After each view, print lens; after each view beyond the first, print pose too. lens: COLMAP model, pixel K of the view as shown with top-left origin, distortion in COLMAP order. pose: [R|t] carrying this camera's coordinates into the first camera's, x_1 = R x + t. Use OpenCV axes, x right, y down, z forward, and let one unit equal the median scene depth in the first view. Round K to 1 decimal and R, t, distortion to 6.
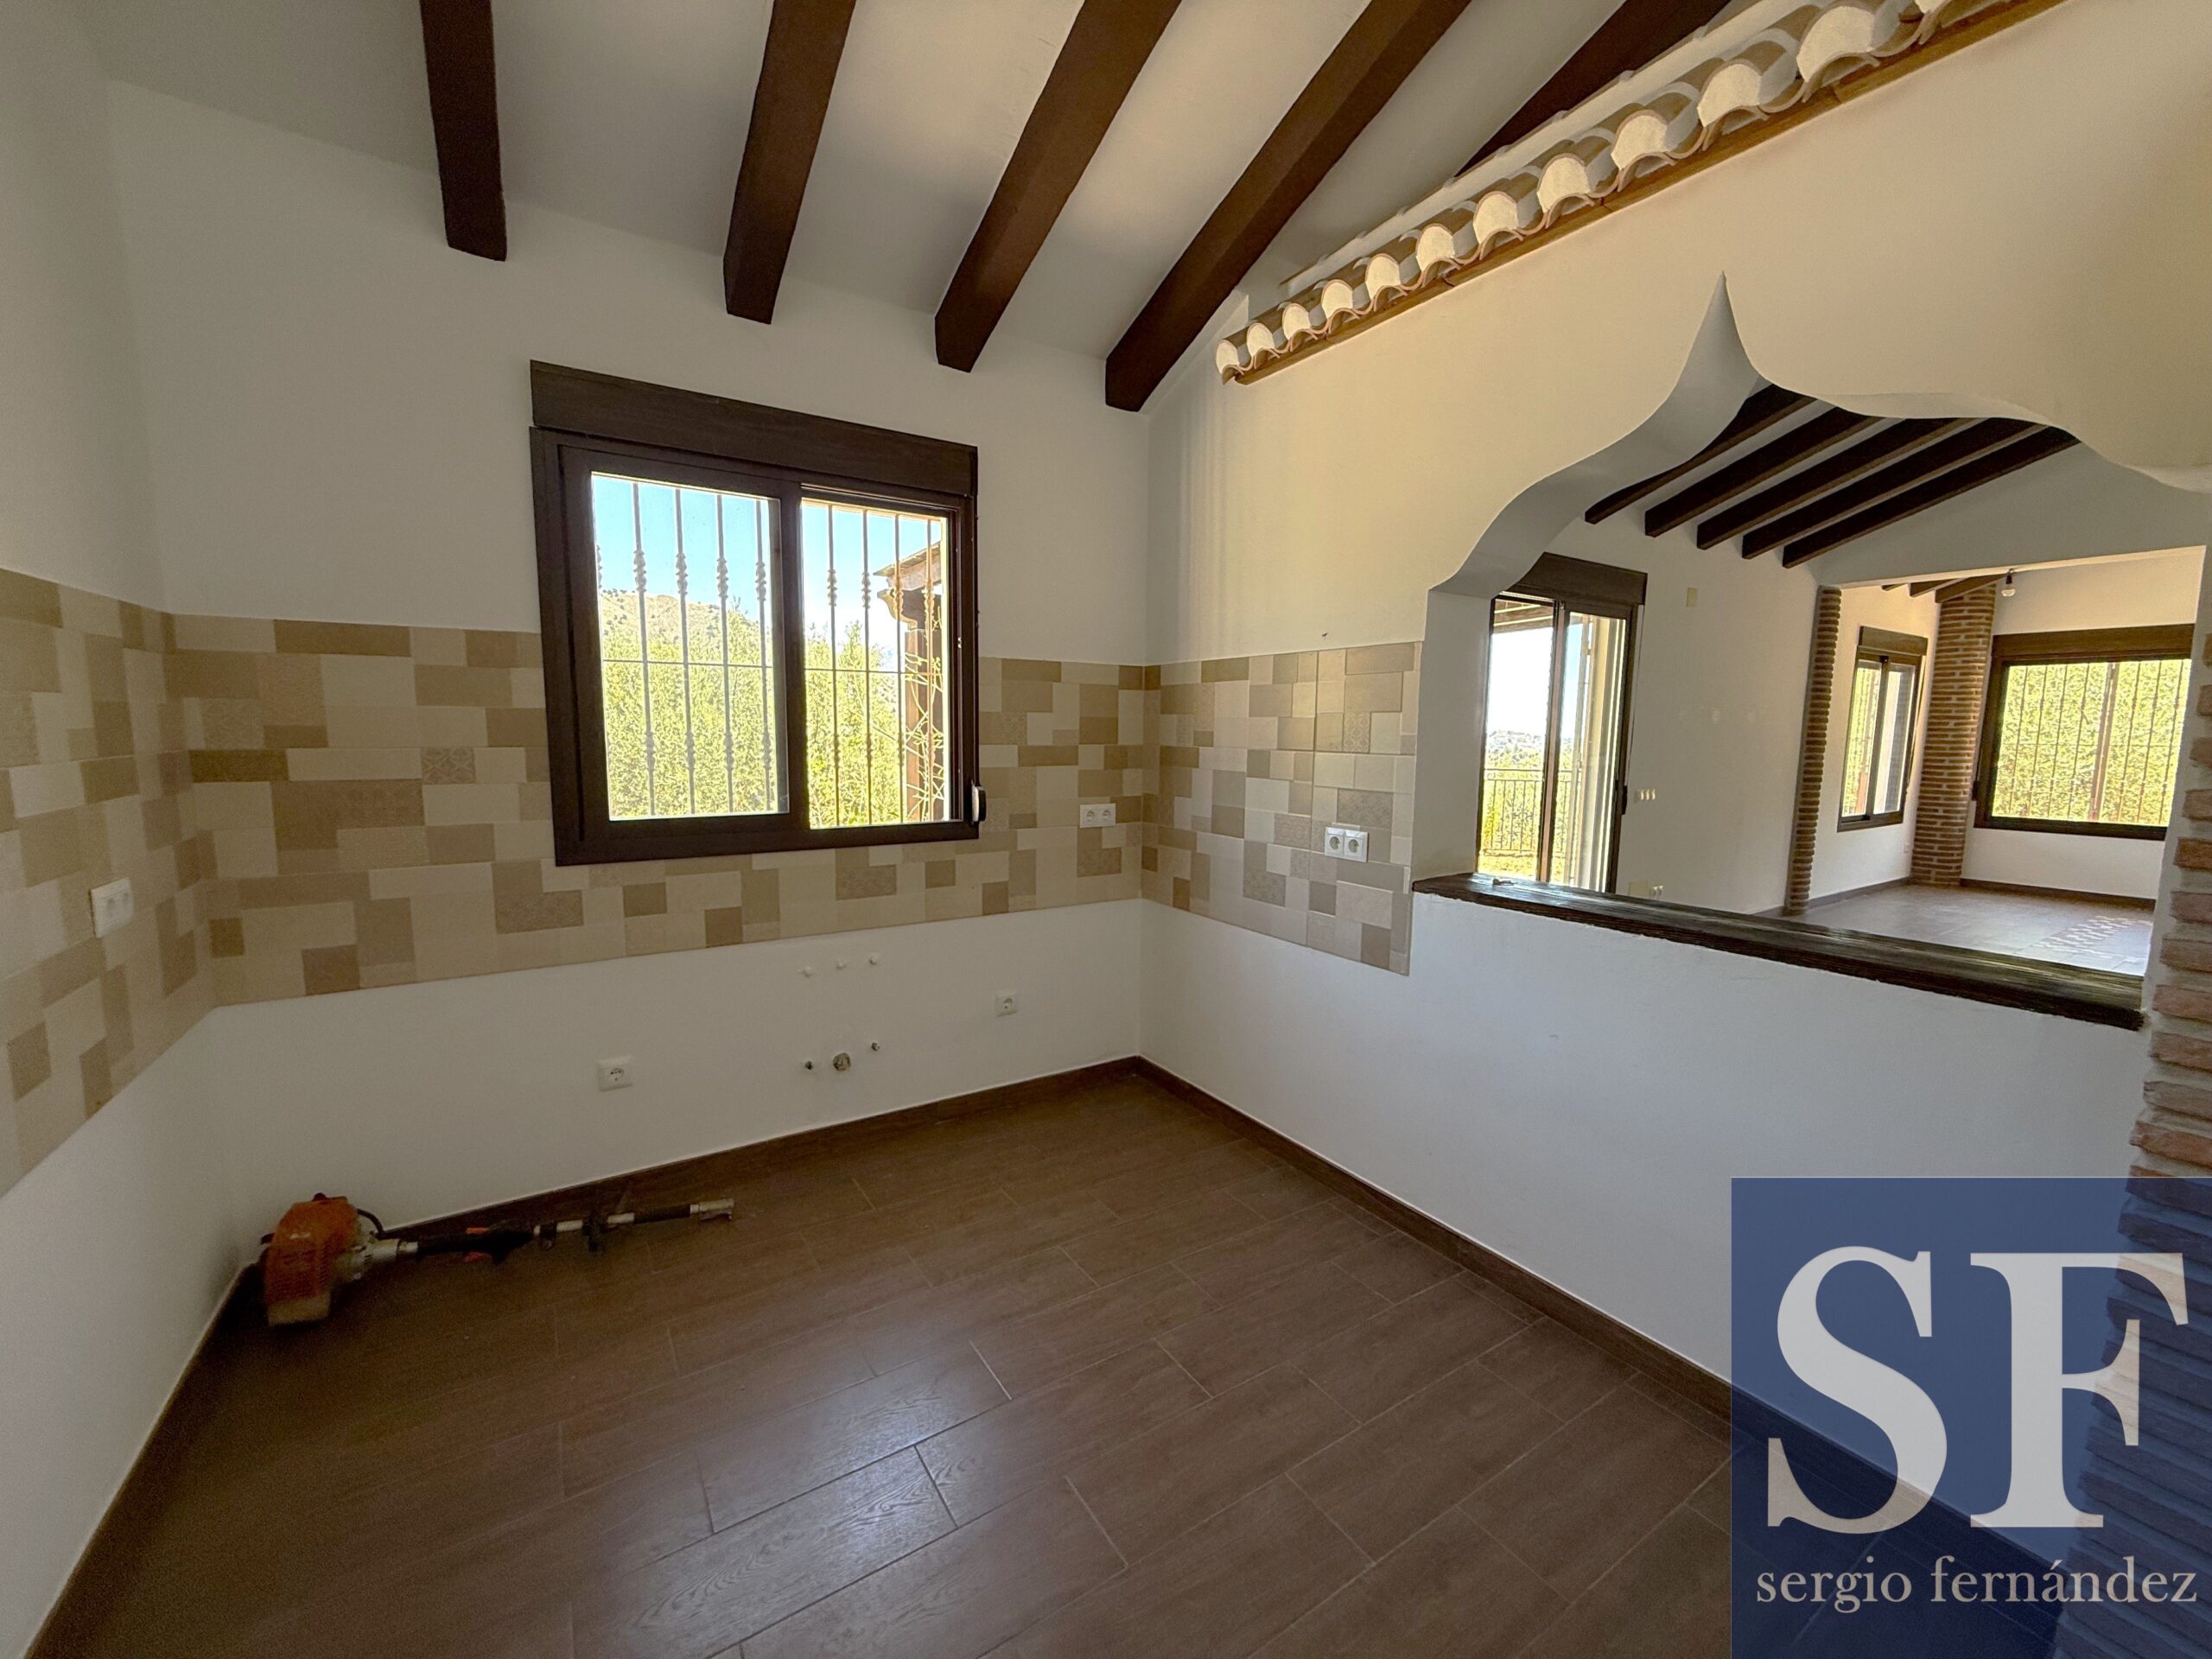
lens RADIAL K [[884.7, 0, 1106.0], [0, 884.7, 828.2], [0, 0, 1]] dist [0.004160, -0.001186]
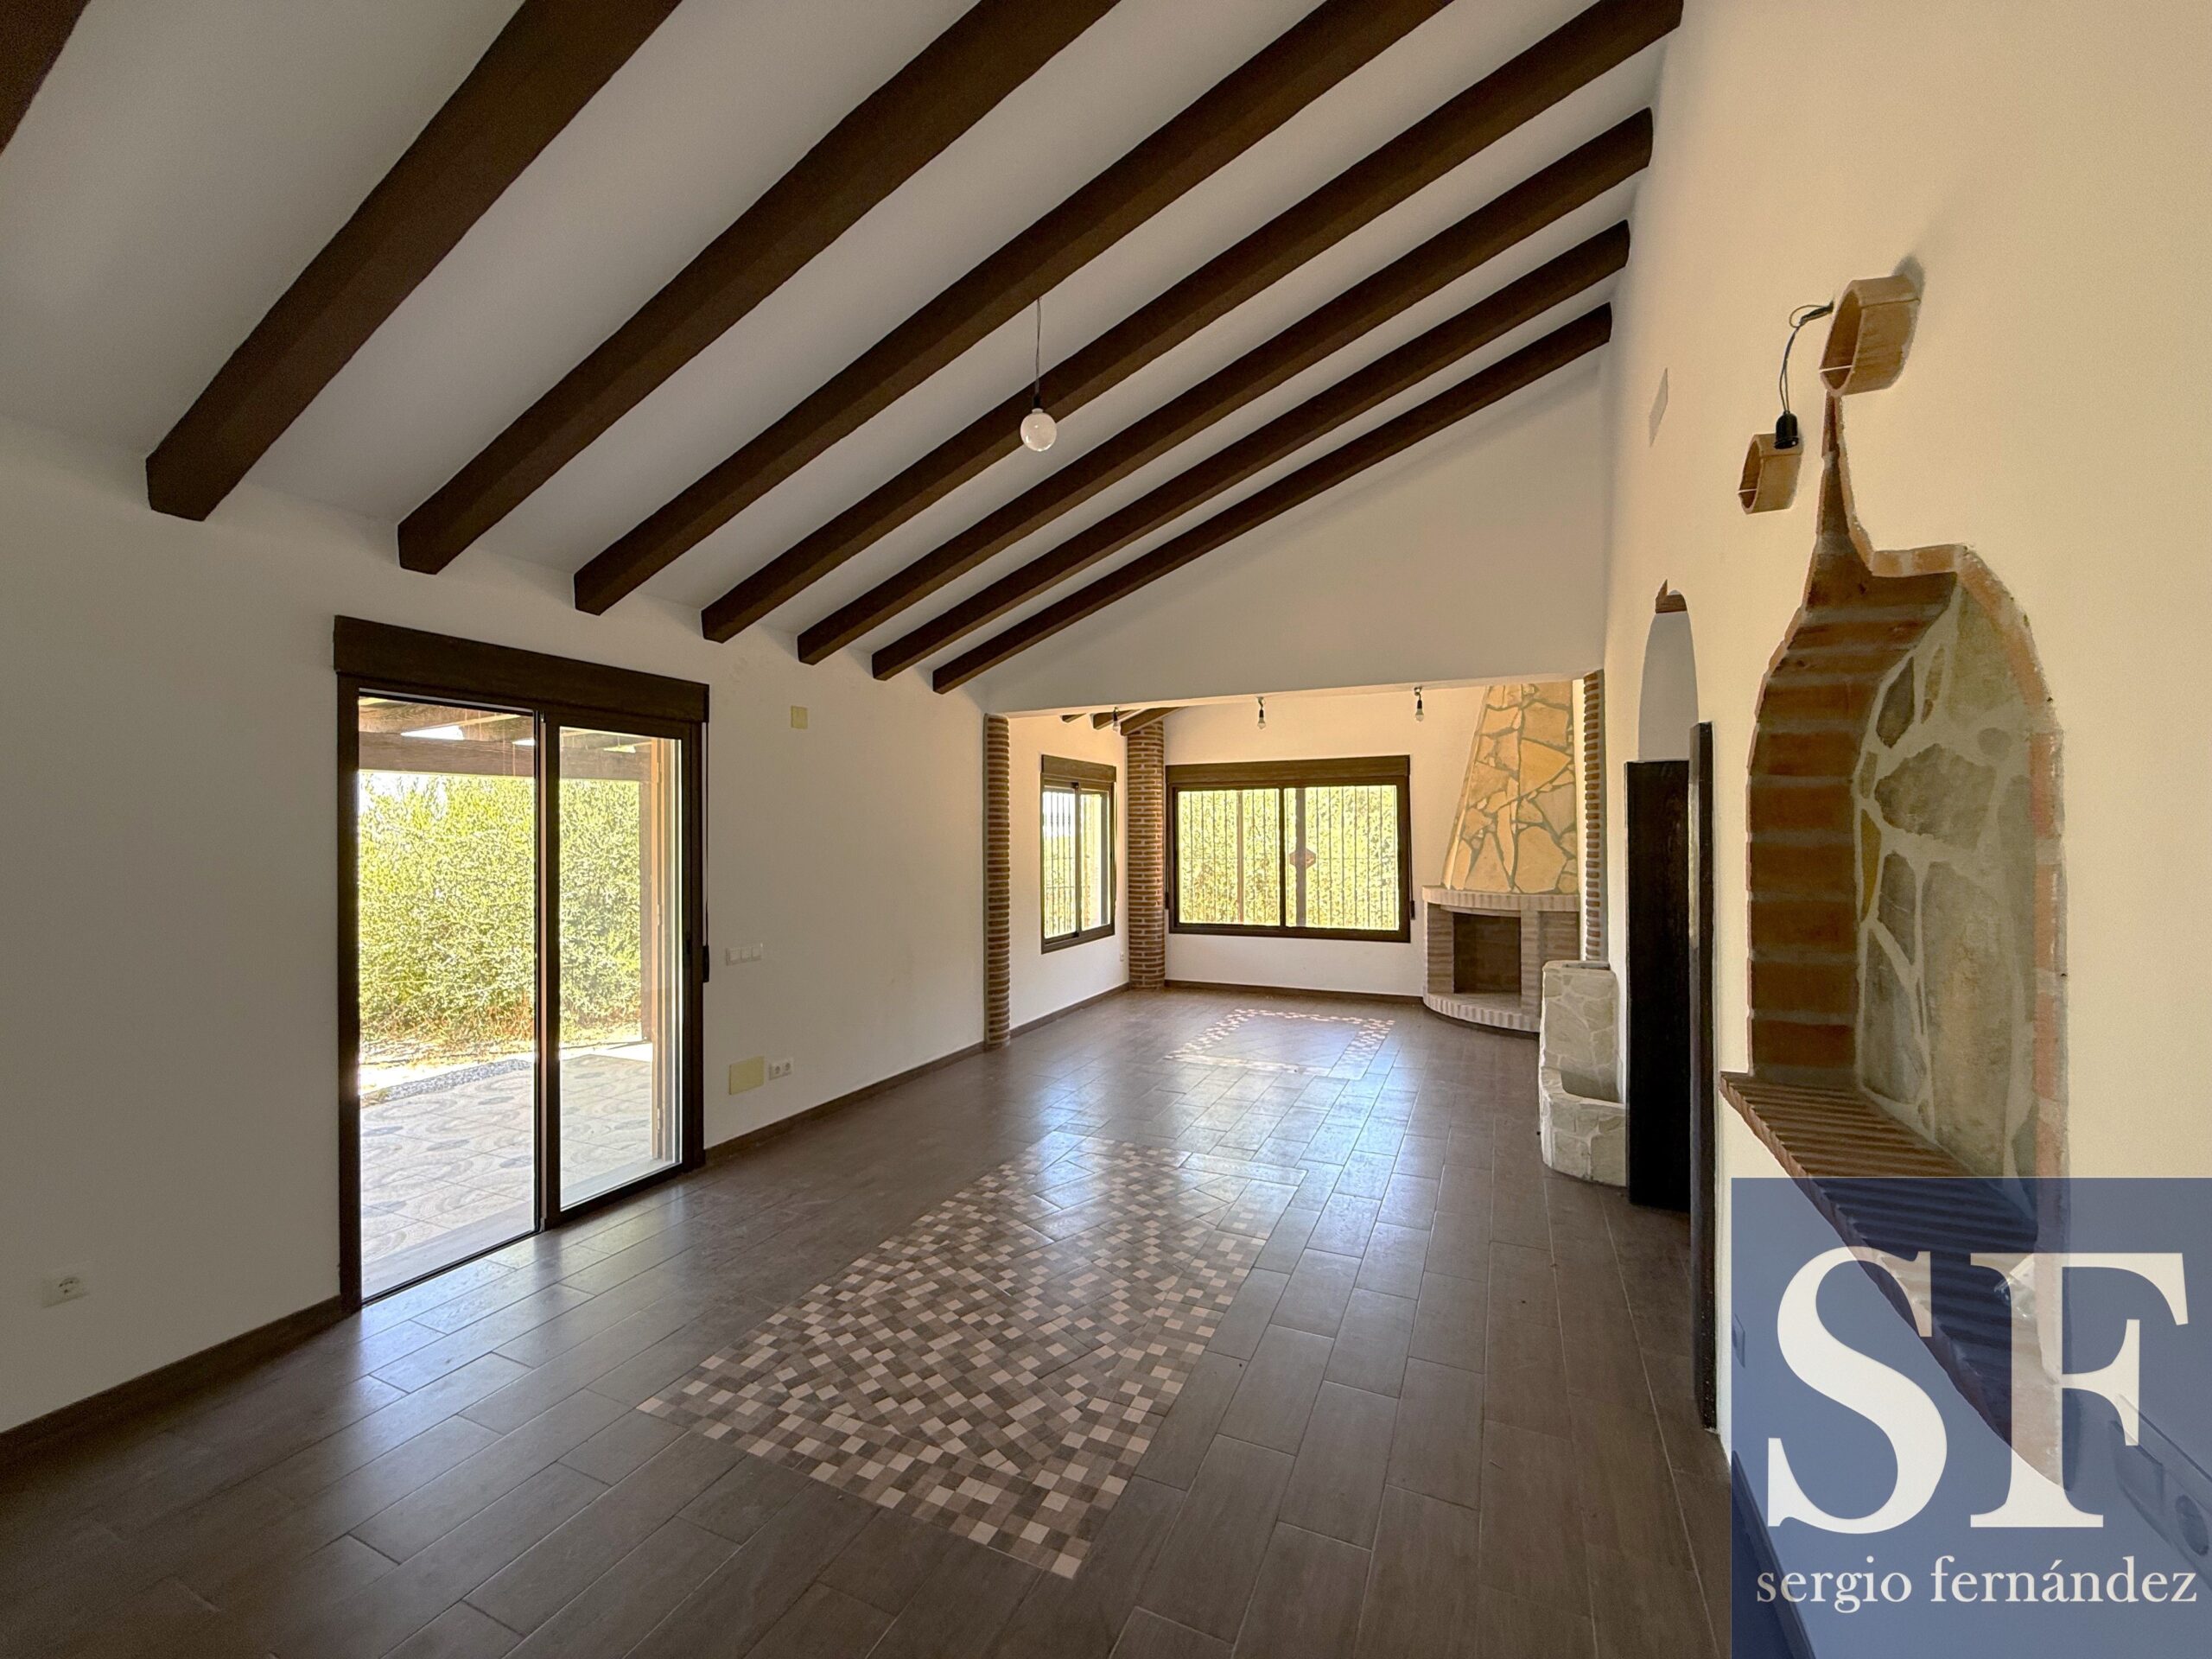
lens RADIAL K [[884.7, 0, 1103.2], [0, 884.7, 825.3], [0, 0, 1]] dist [0.004160, -0.001186]
pose [[0.841709, -0.012113, 0.539796, 0.336419], [0.077889, 0.992015, -0.099192, -0.035088], [-0.534285, 0.125535, 0.835931, 0.099336]]
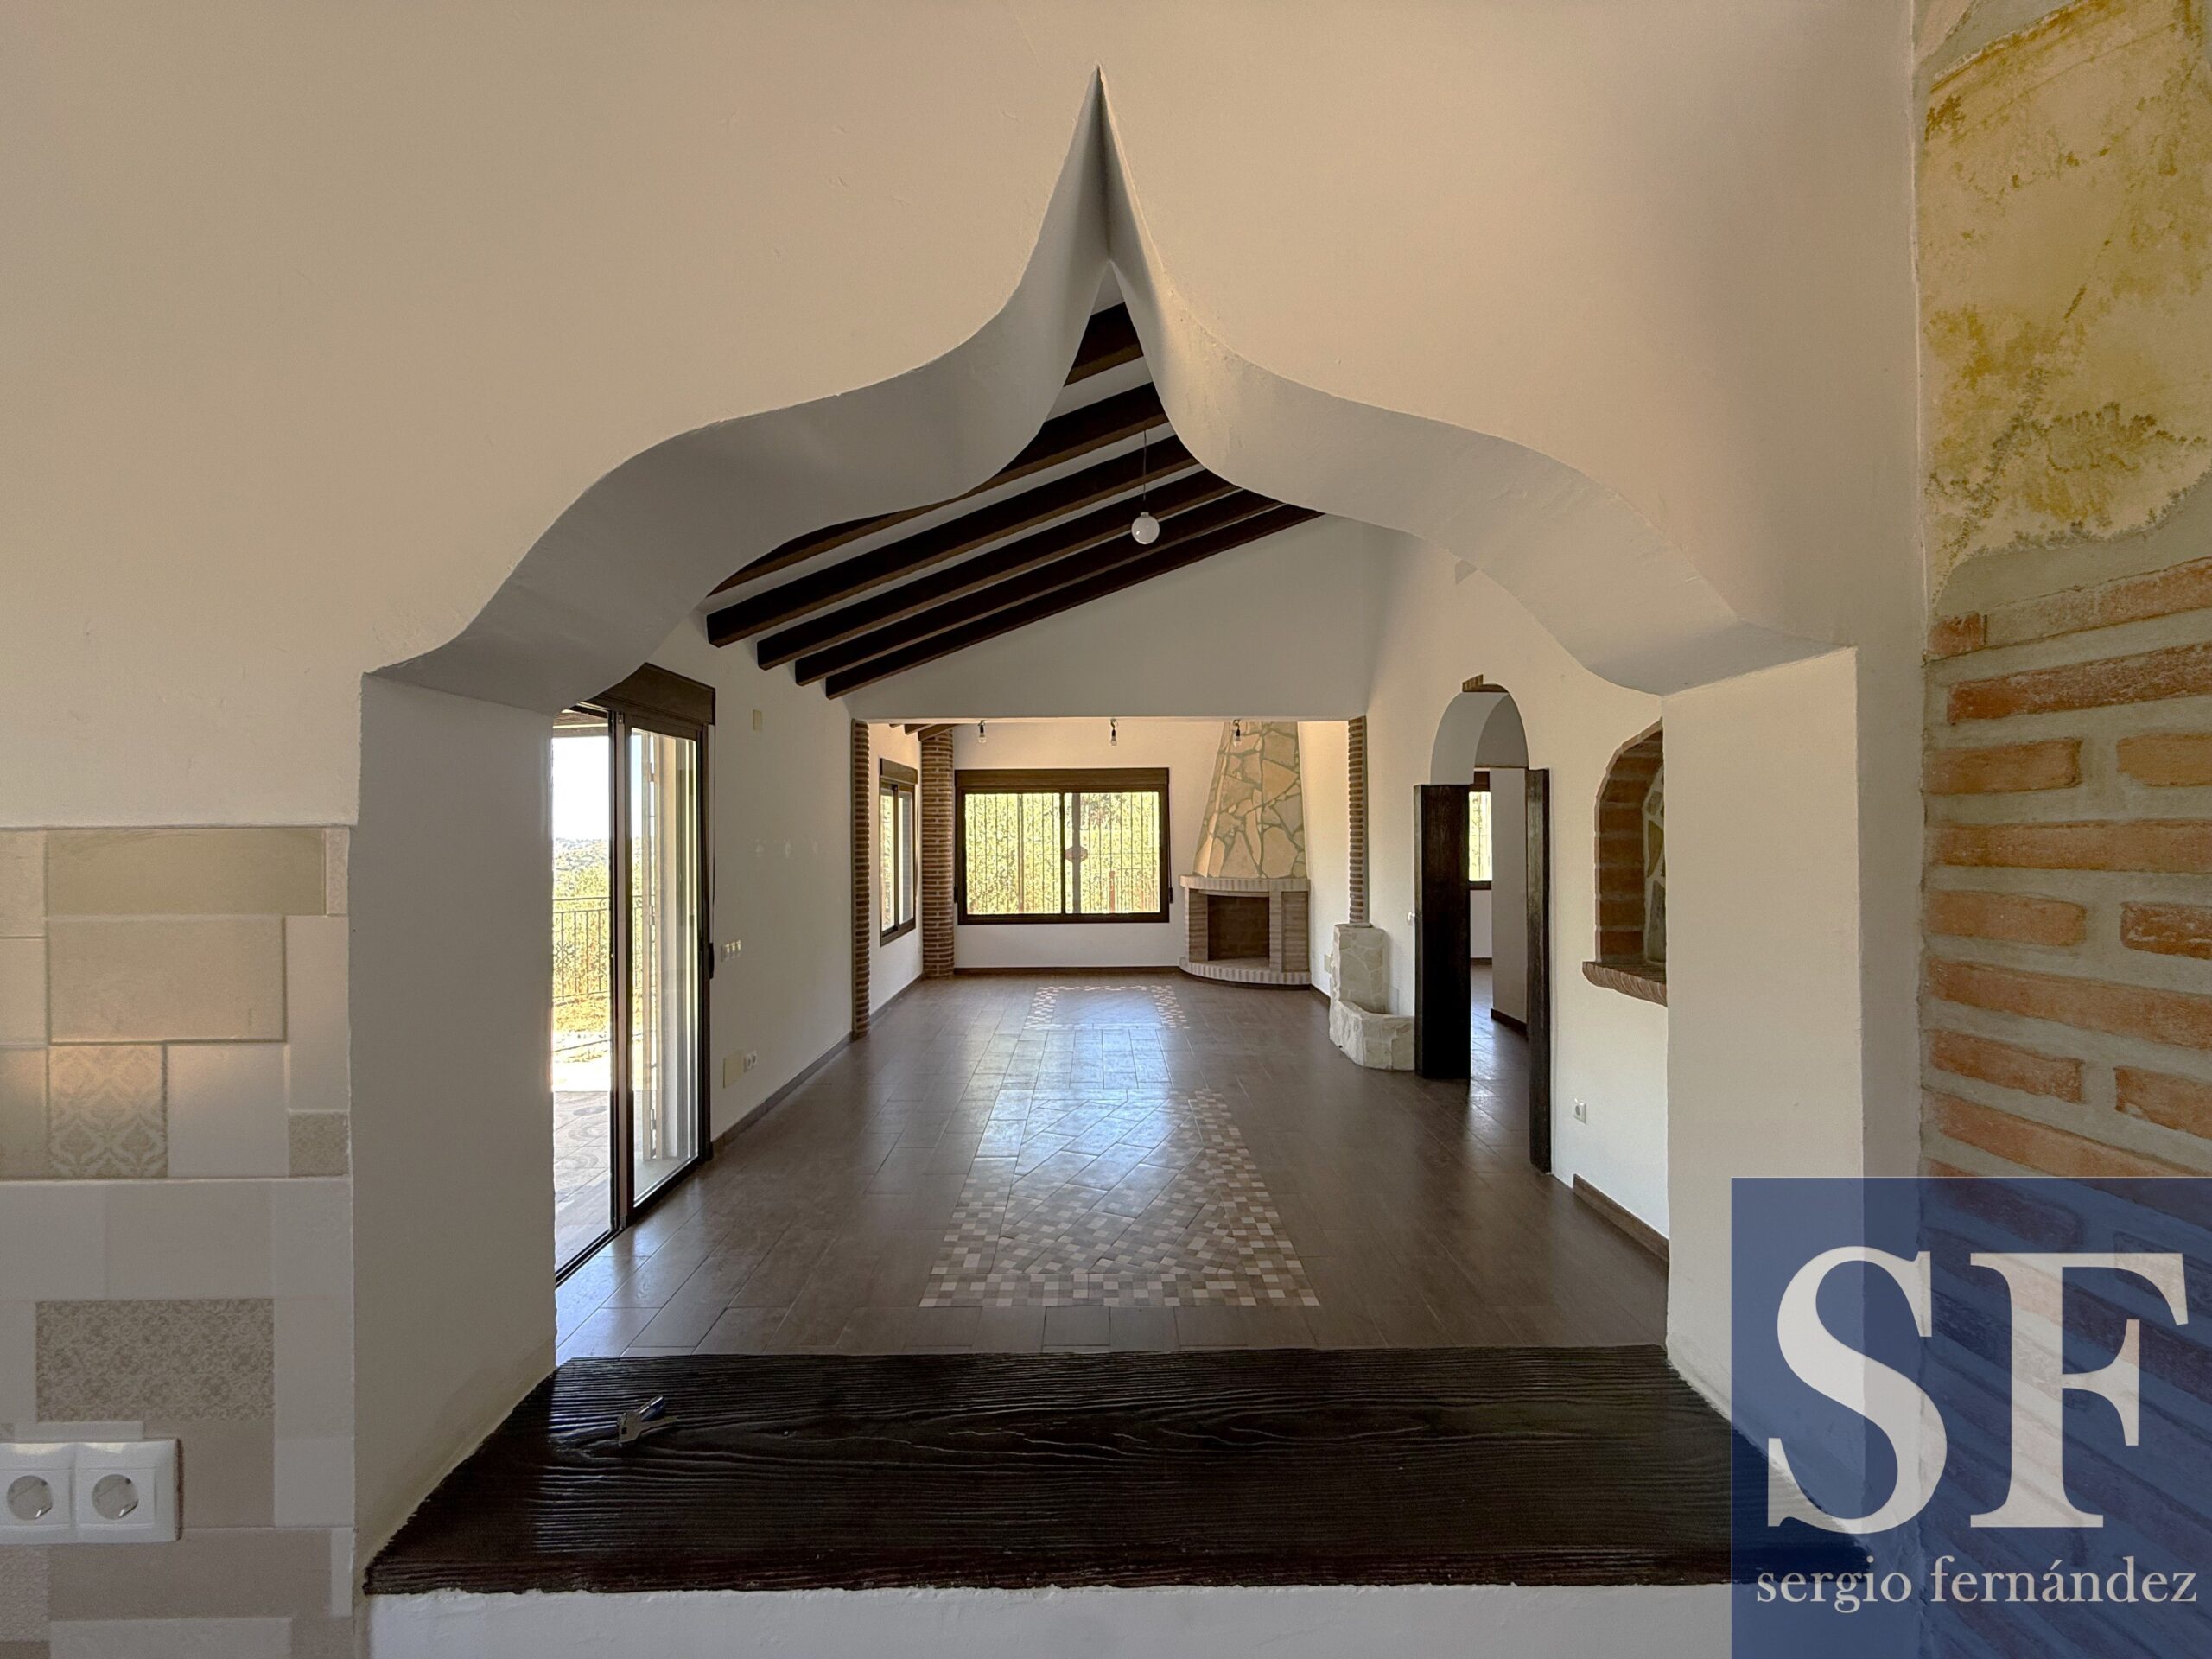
lens RADIAL K [[884.7, 0, 1104.0], [0, 884.7, 824.6], [0, 0, 1]] dist [0.004160, -0.001186]
pose [[0.537422, -0.010818, 0.843244, 0.071983], [0.110001, 0.992274, -0.057376, -0.050497], [-0.836108, 0.123593, 0.534460, 0.185624]]
